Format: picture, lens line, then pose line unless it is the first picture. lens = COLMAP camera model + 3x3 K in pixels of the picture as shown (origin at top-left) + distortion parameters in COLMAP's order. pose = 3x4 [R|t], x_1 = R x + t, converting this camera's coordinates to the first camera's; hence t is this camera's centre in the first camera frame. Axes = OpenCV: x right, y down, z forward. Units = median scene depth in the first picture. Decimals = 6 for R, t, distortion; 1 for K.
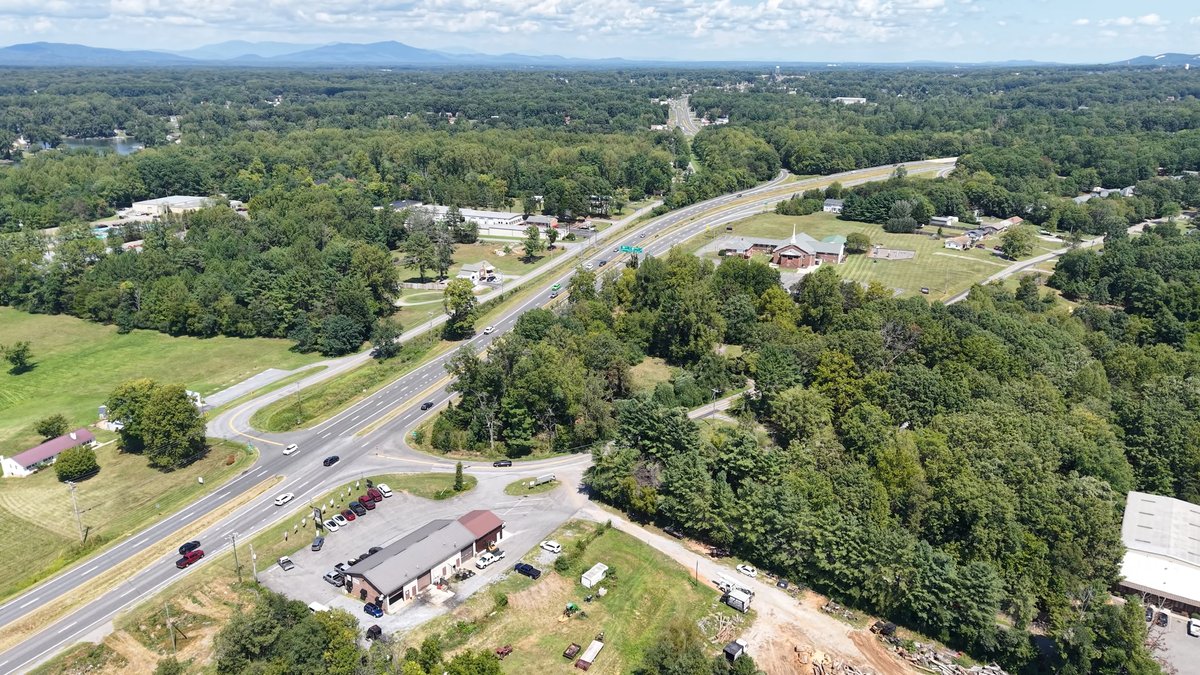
lens RADIAL K [[870.2, 0, 603.7], [0, 870.2, 335.7], [0, 0, 1]] dist [0.029374, -0.038830]
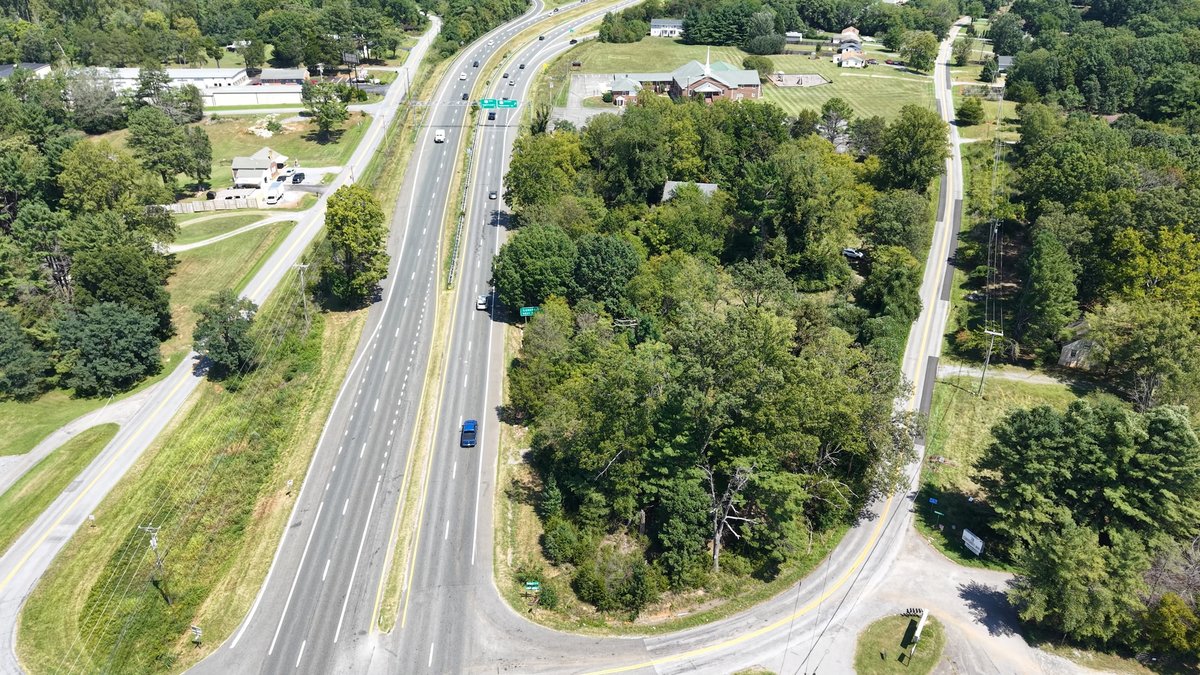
lens RADIAL K [[870.2, 0, 594.1], [0, 870.2, 332.7], [0, 0, 1]] dist [0.029374, -0.038830]
pose [[0.898517, -0.197529, 0.391981, -0.158932], [0.134115, 0.973860, 0.183329, -0.035906], [-0.417948, -0.112153, 0.901522, 0.304400]]
